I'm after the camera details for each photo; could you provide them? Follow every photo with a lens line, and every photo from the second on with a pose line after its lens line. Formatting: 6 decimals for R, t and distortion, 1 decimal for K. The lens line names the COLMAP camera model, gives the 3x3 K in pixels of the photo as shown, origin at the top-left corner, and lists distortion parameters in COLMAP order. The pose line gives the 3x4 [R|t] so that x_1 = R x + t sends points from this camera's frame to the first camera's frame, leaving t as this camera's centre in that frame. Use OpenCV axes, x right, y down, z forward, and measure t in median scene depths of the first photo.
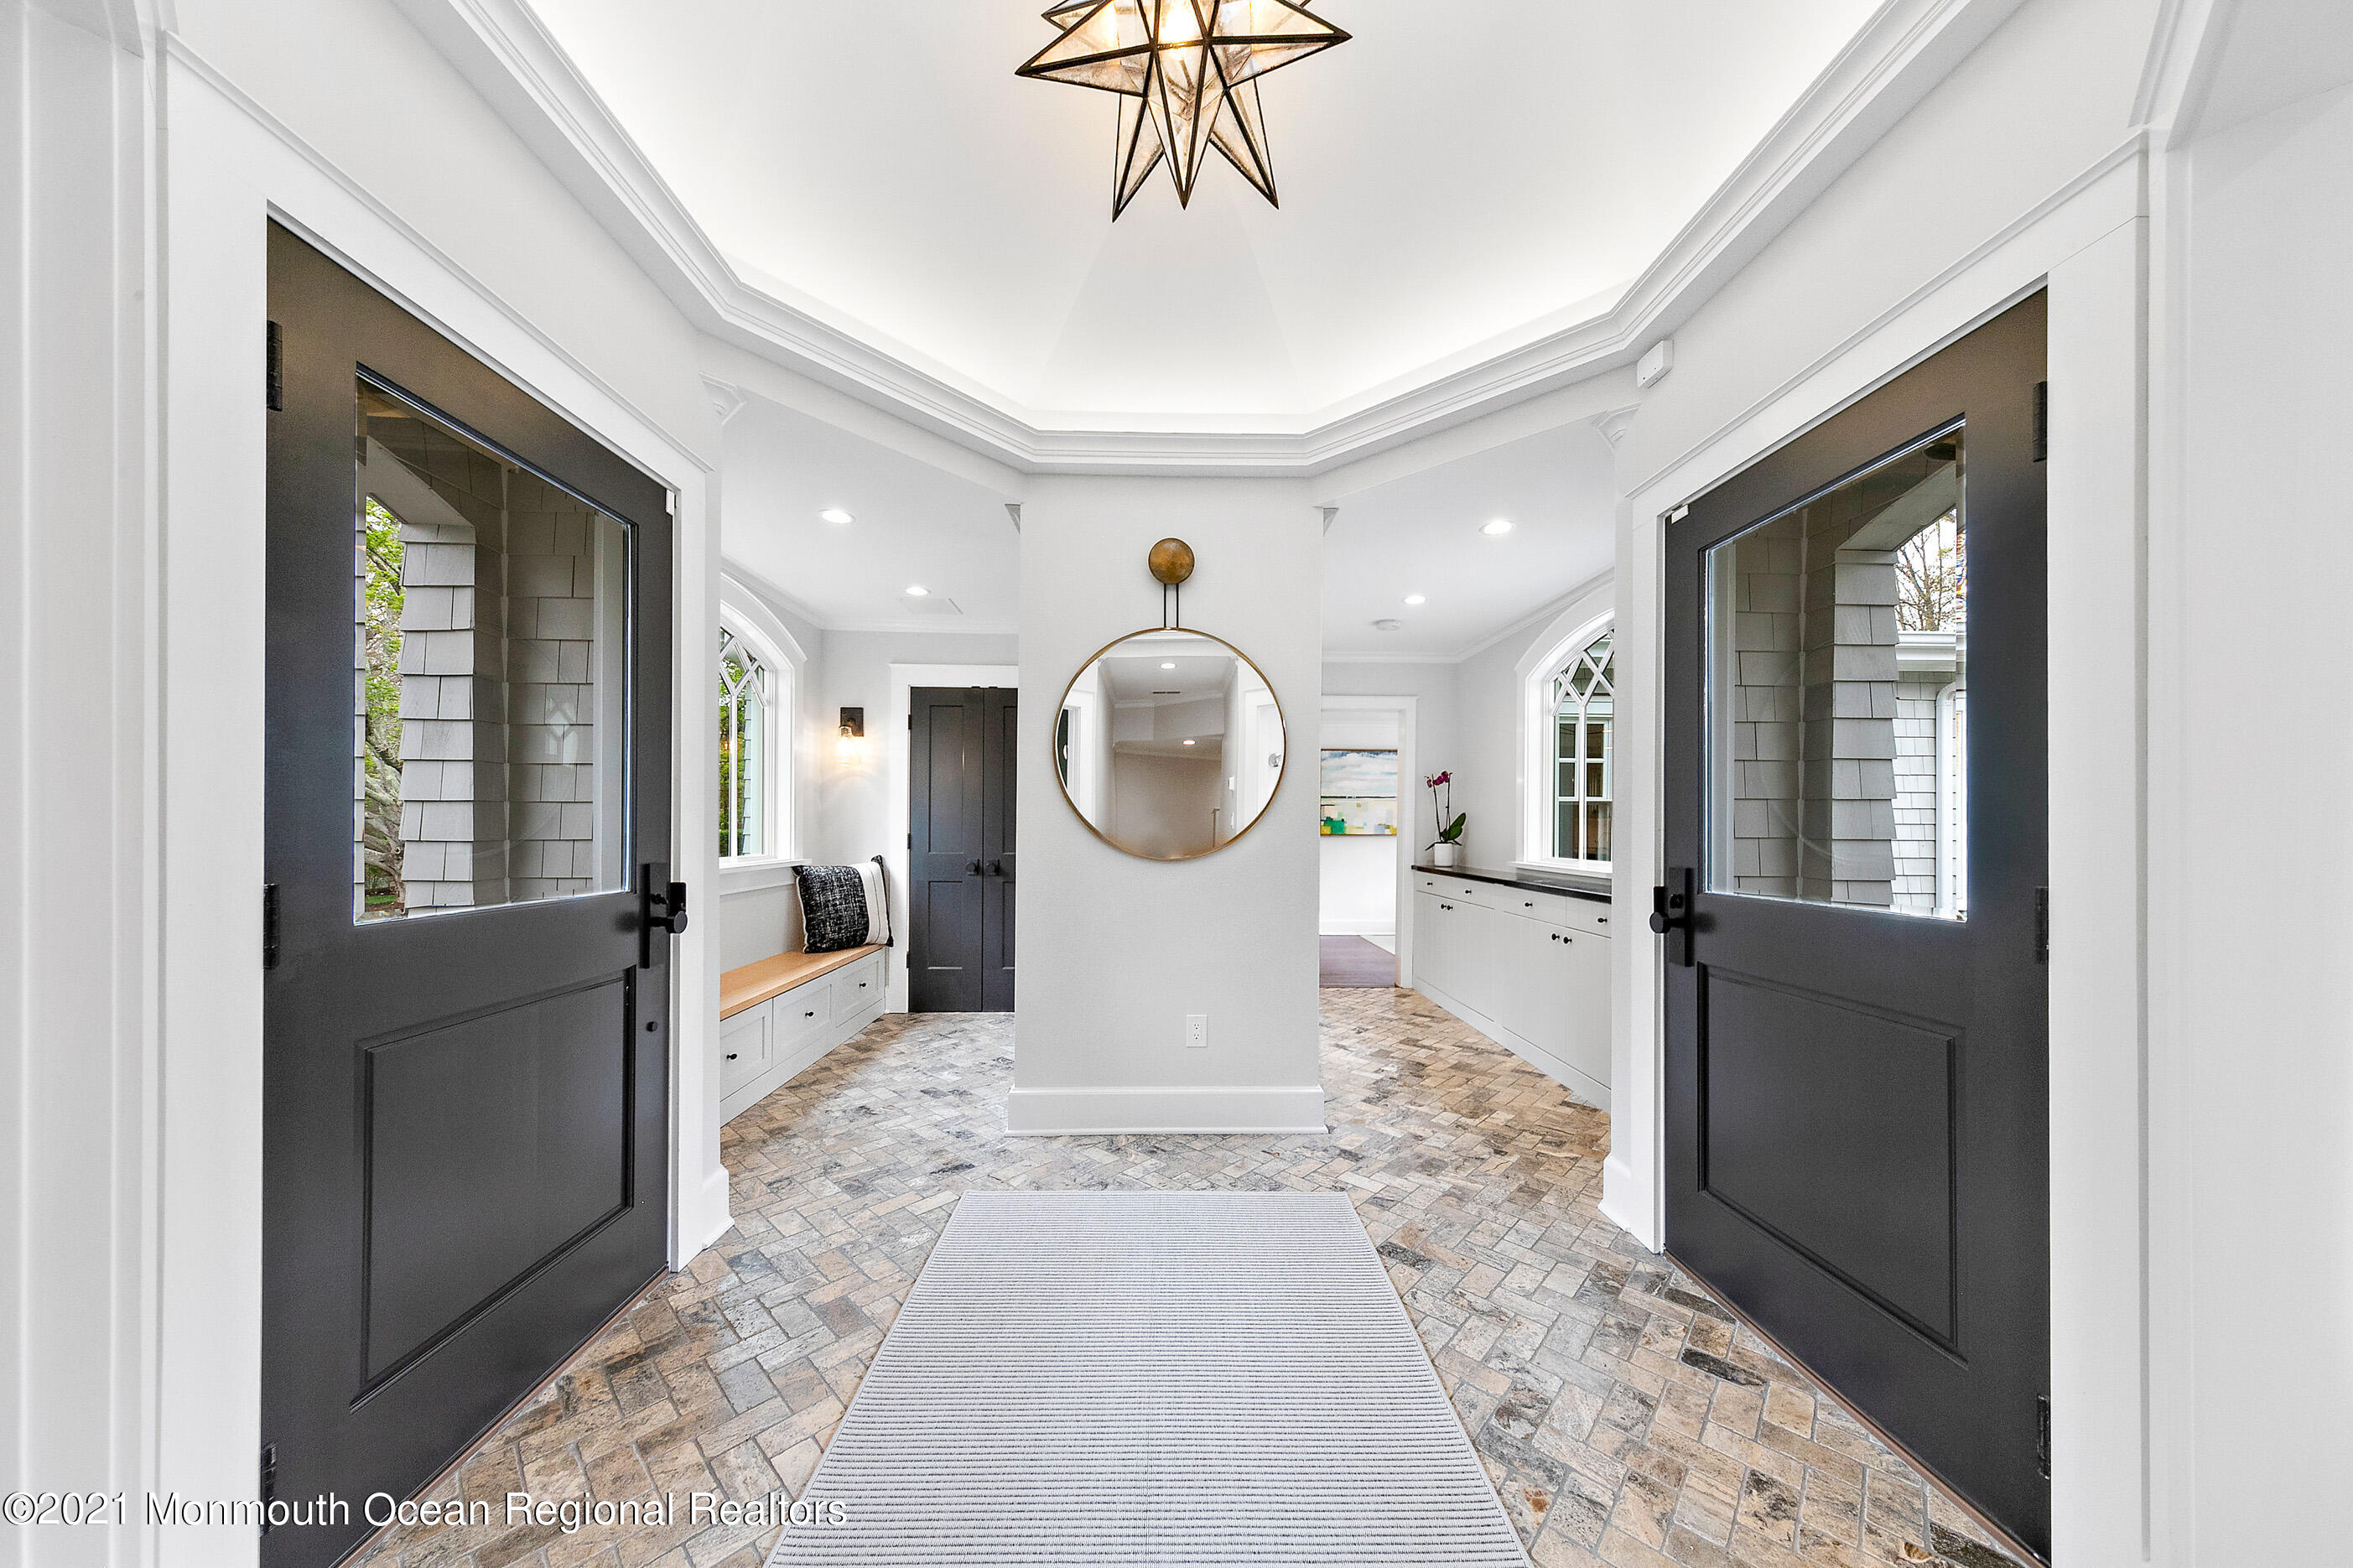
lens RADIAL K [[751.5, 0, 1170.3], [0, 751.5, 821.6], [0, 0, 1]] dist [-0.000044, -0.000004]
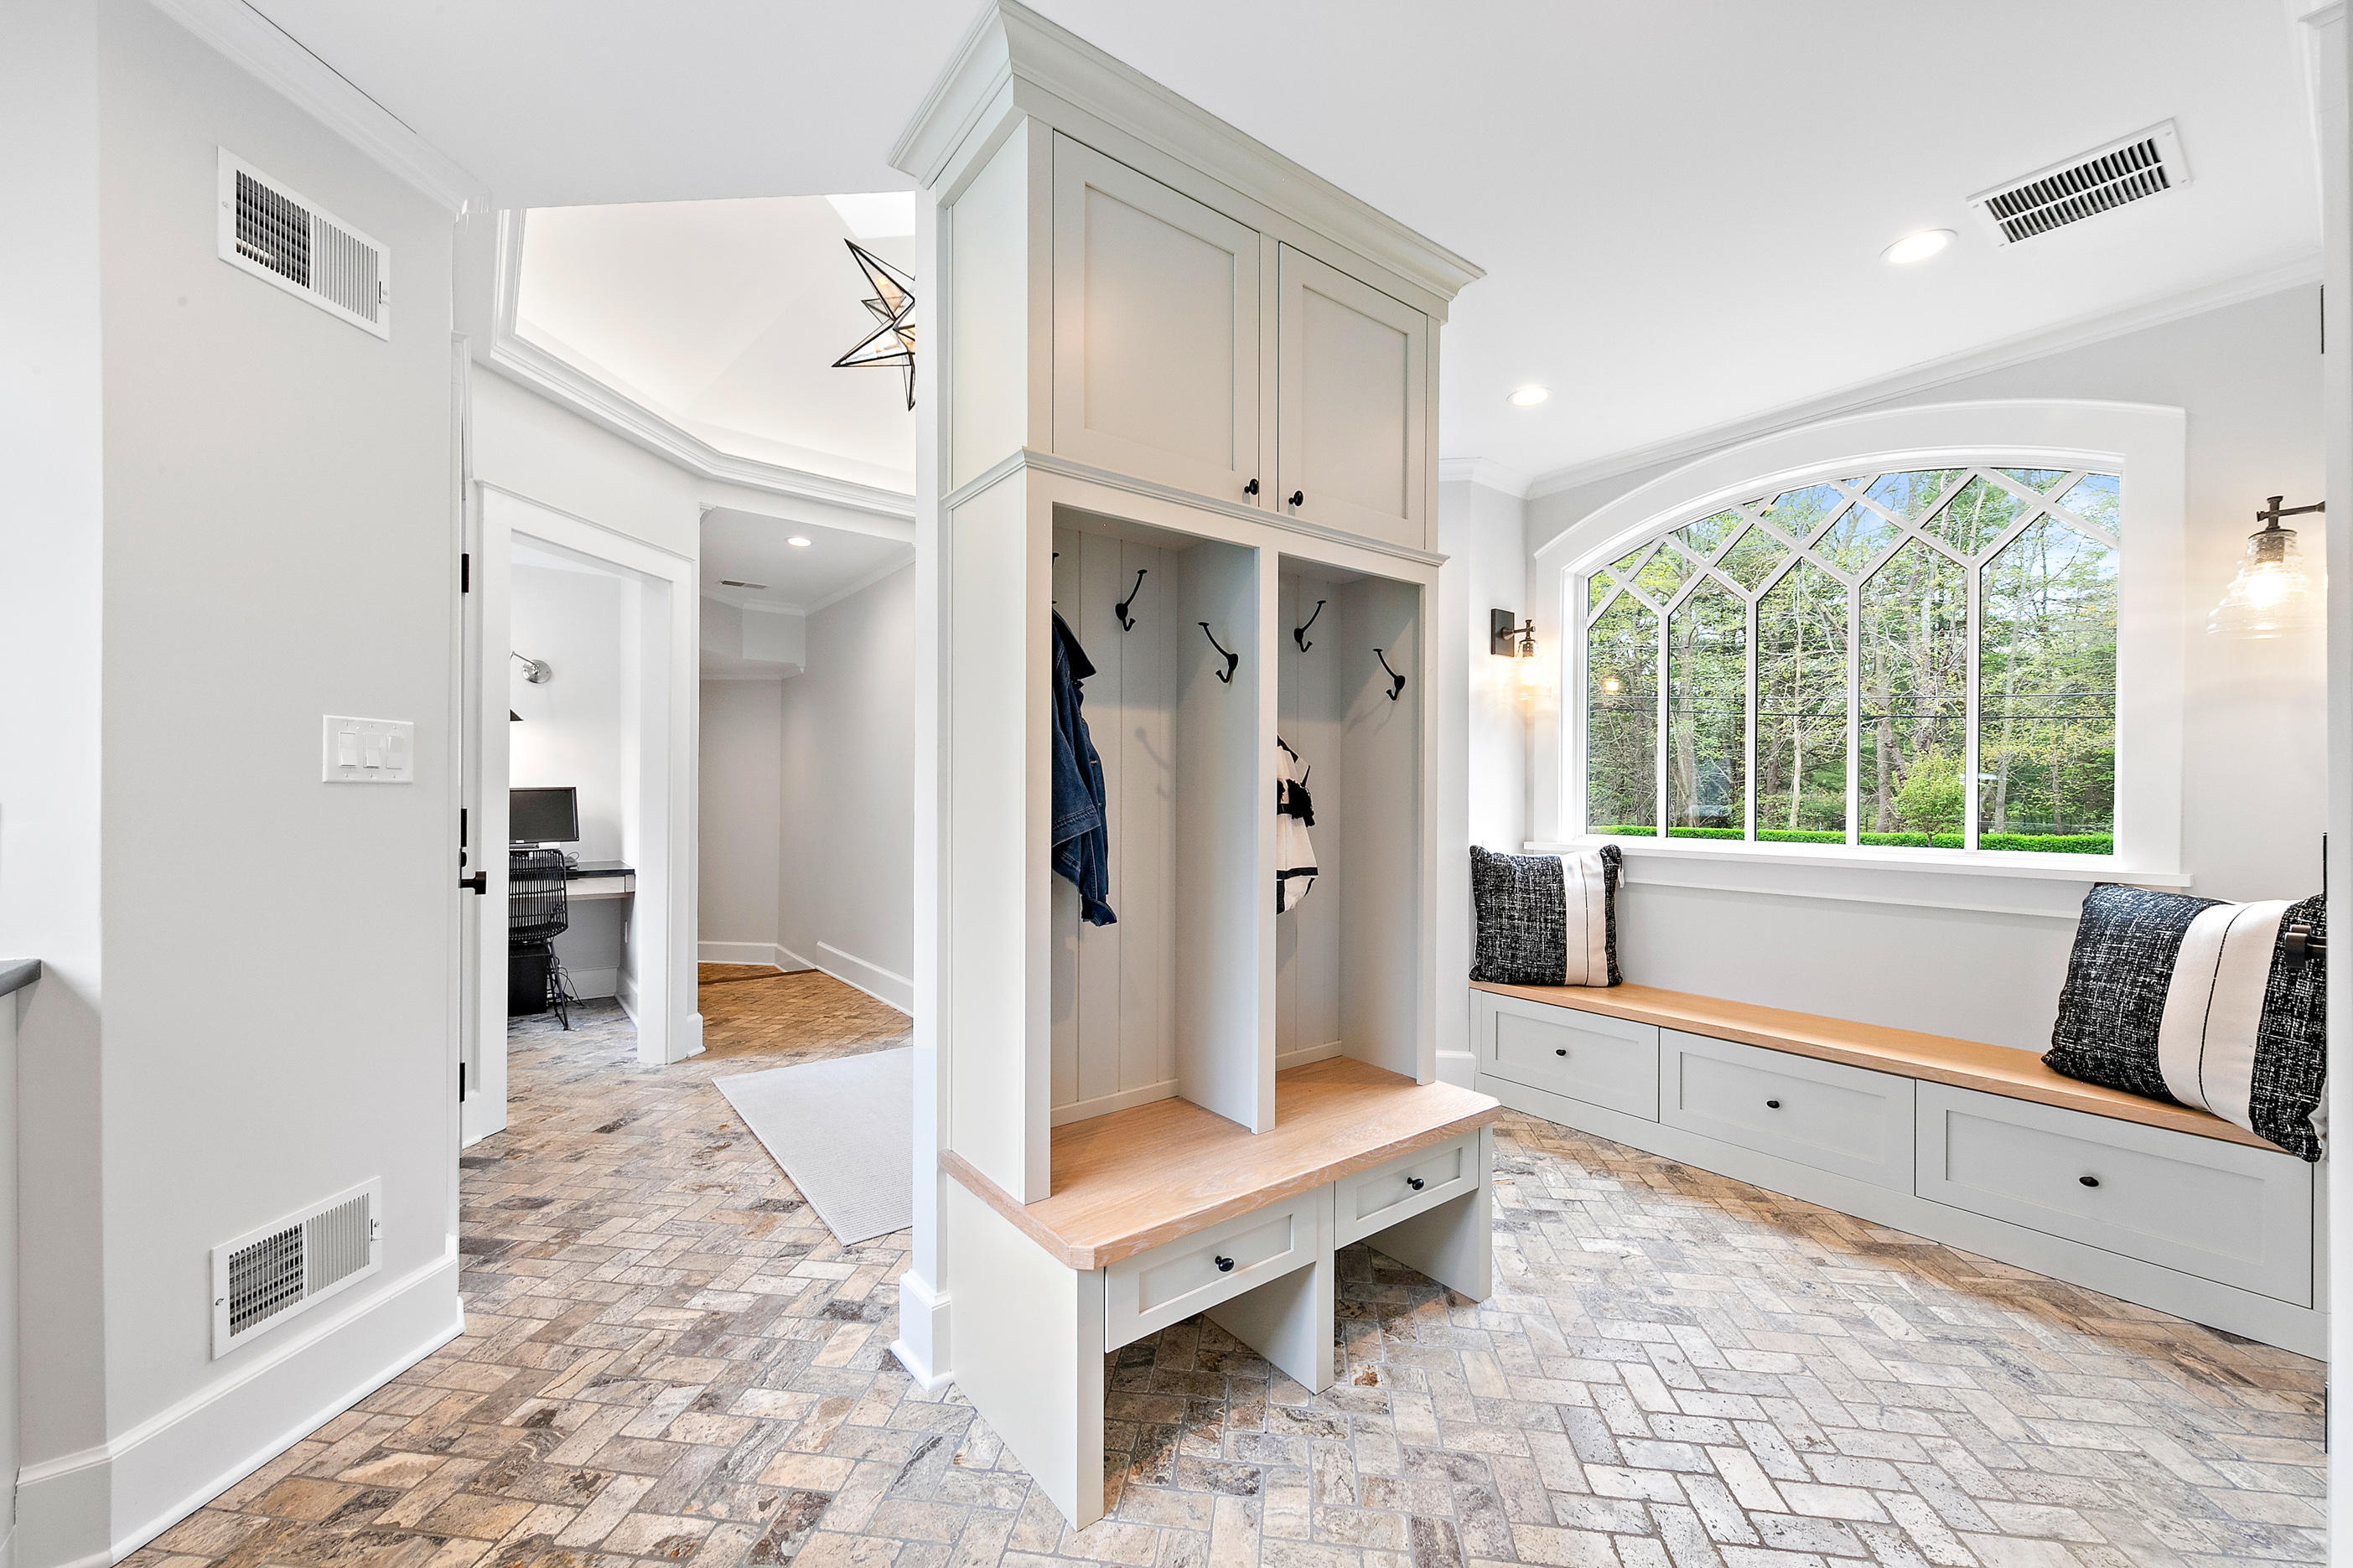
lens RADIAL K [[920.8, 0, 1188.8], [0, 920.8, 795.0], [0, 0, 1]] dist [0.008570, -0.000027]
pose [[-0.799902, -0.009213, -0.600060, 0.400398], [-0.007981, 0.999957, -0.004713, 0.015488], [0.600077, 0.001019, -0.799941, 1.506535]]
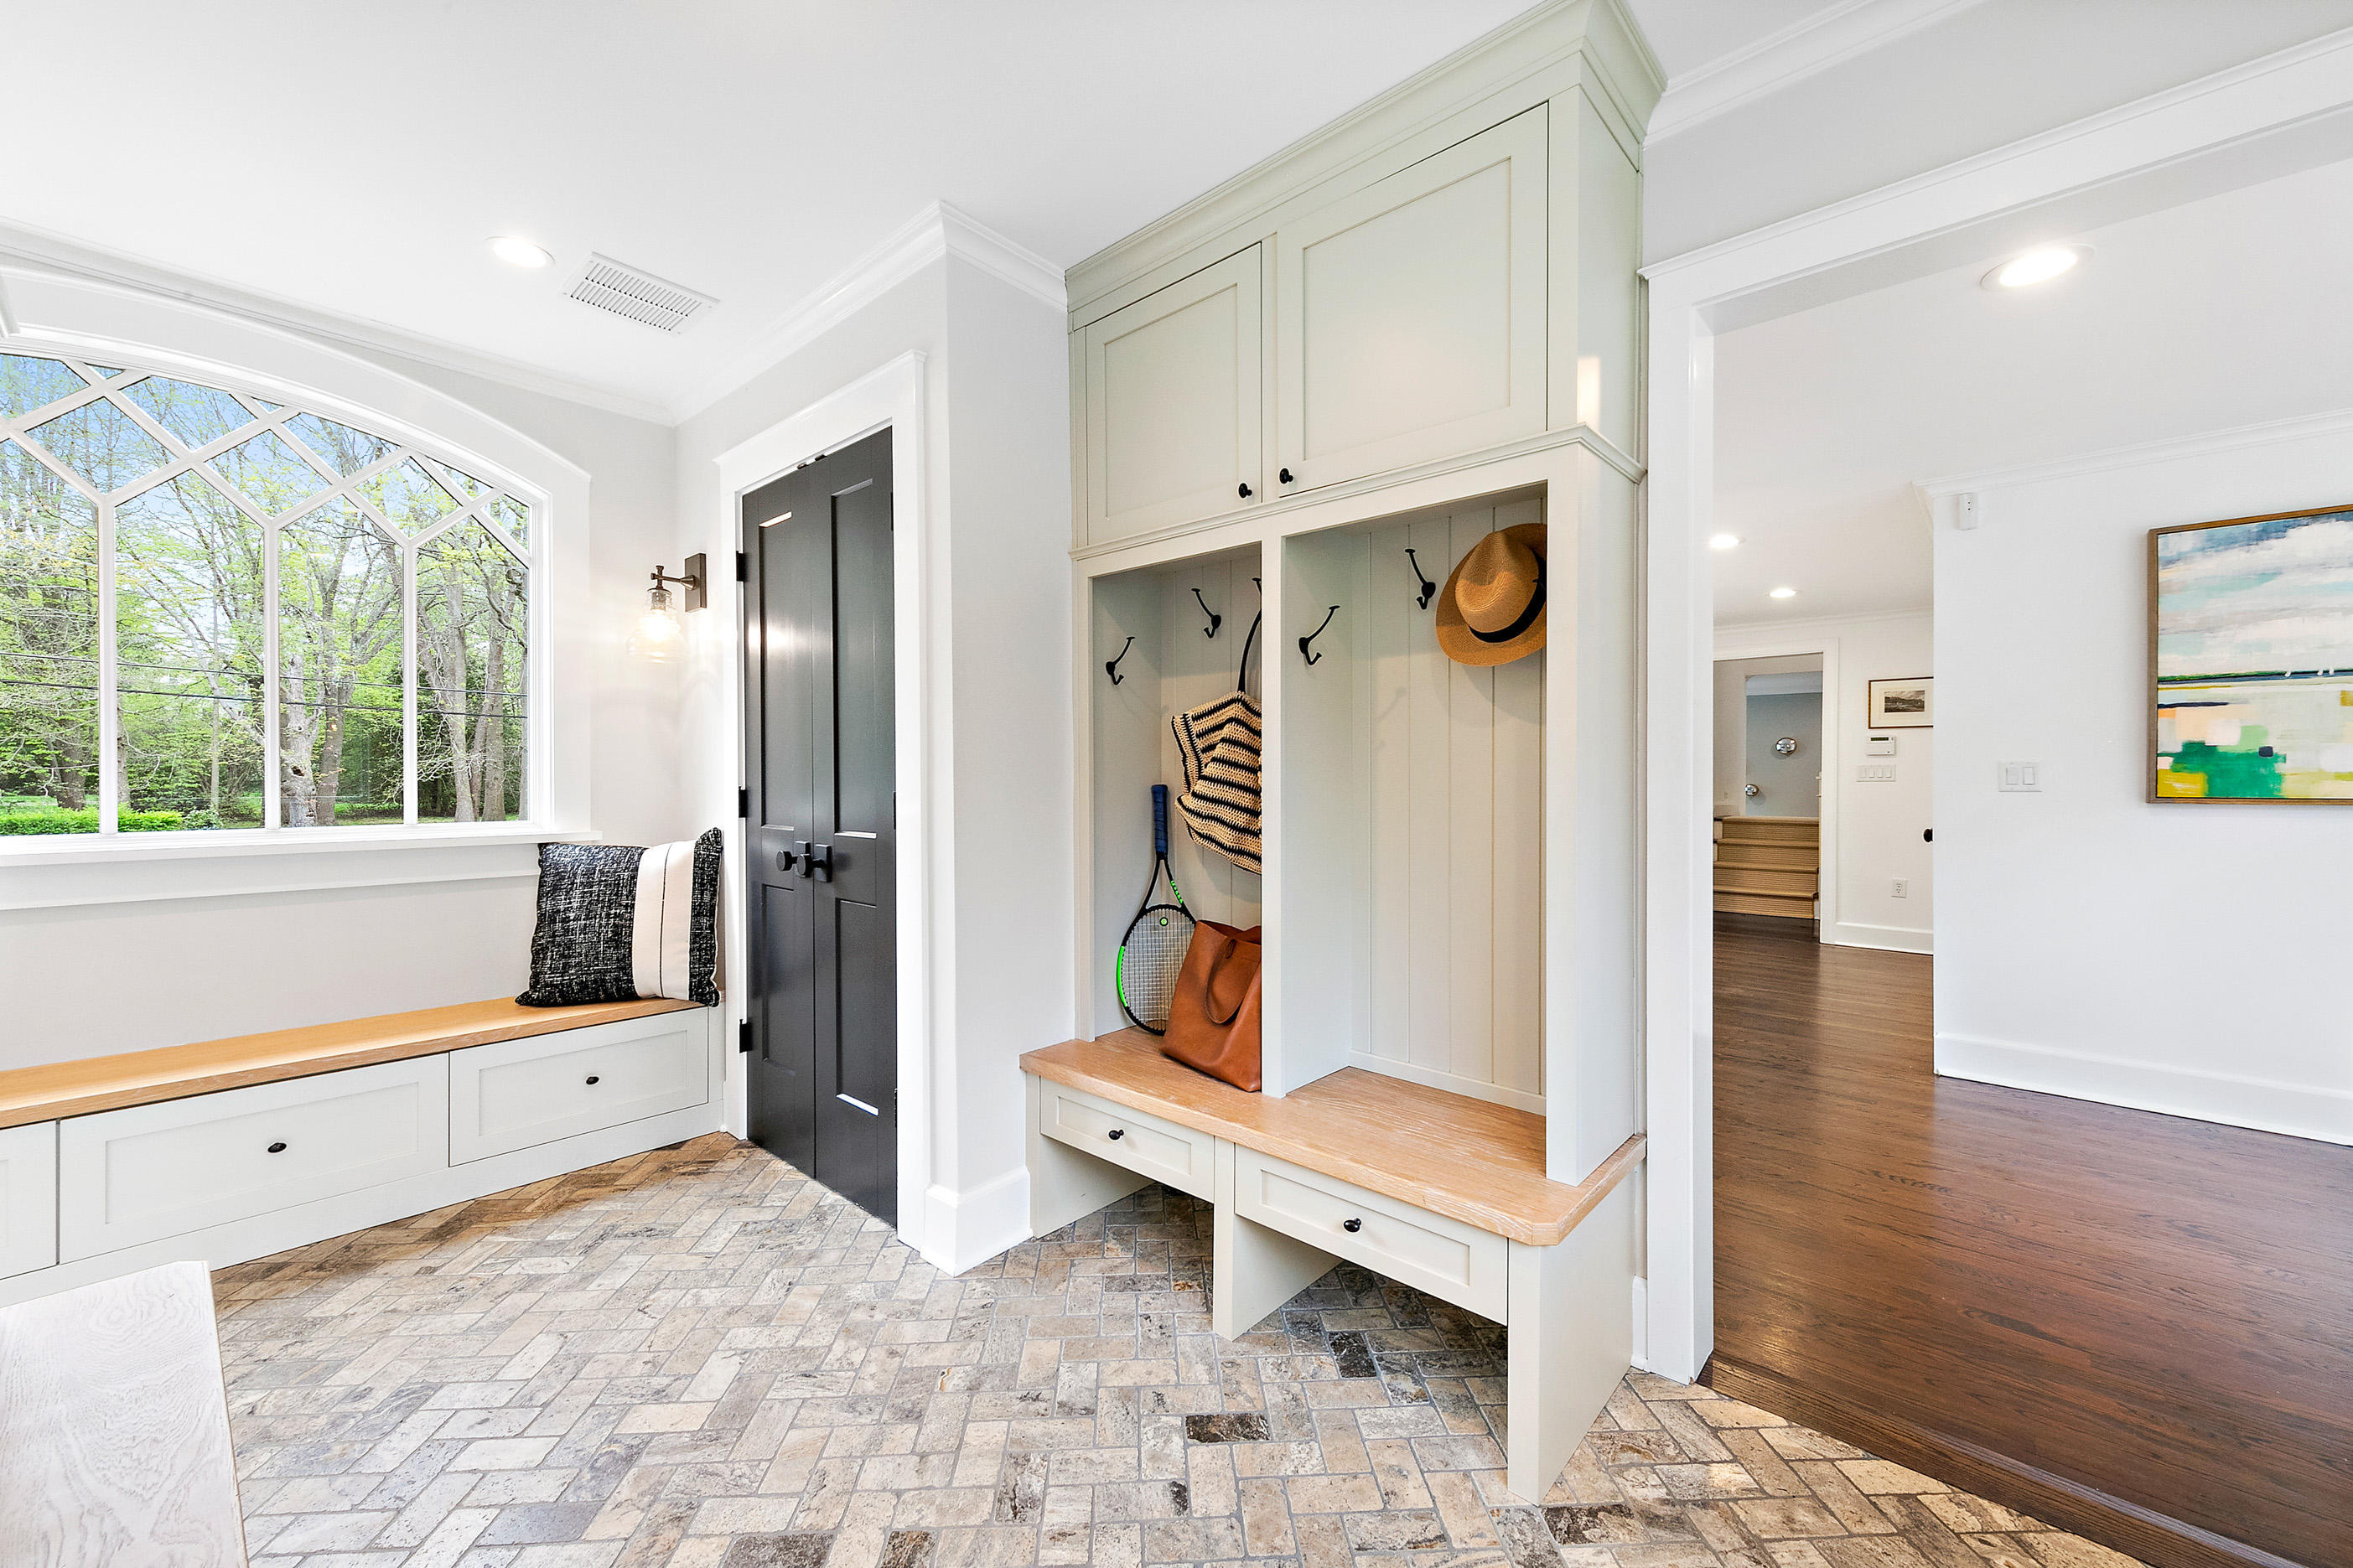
lens RADIAL K [[912.5, 0, 1176.5], [0, 912.5, 784.0], [0, 0, 1]] dist [0.001803, 0.000075]
pose [[0.727411, -0.001512, -0.686200, 0.422781], [0.005711, 0.999976, 0.003850, 0.019313], [0.686178, -0.006719, 0.727402, 1.112426]]
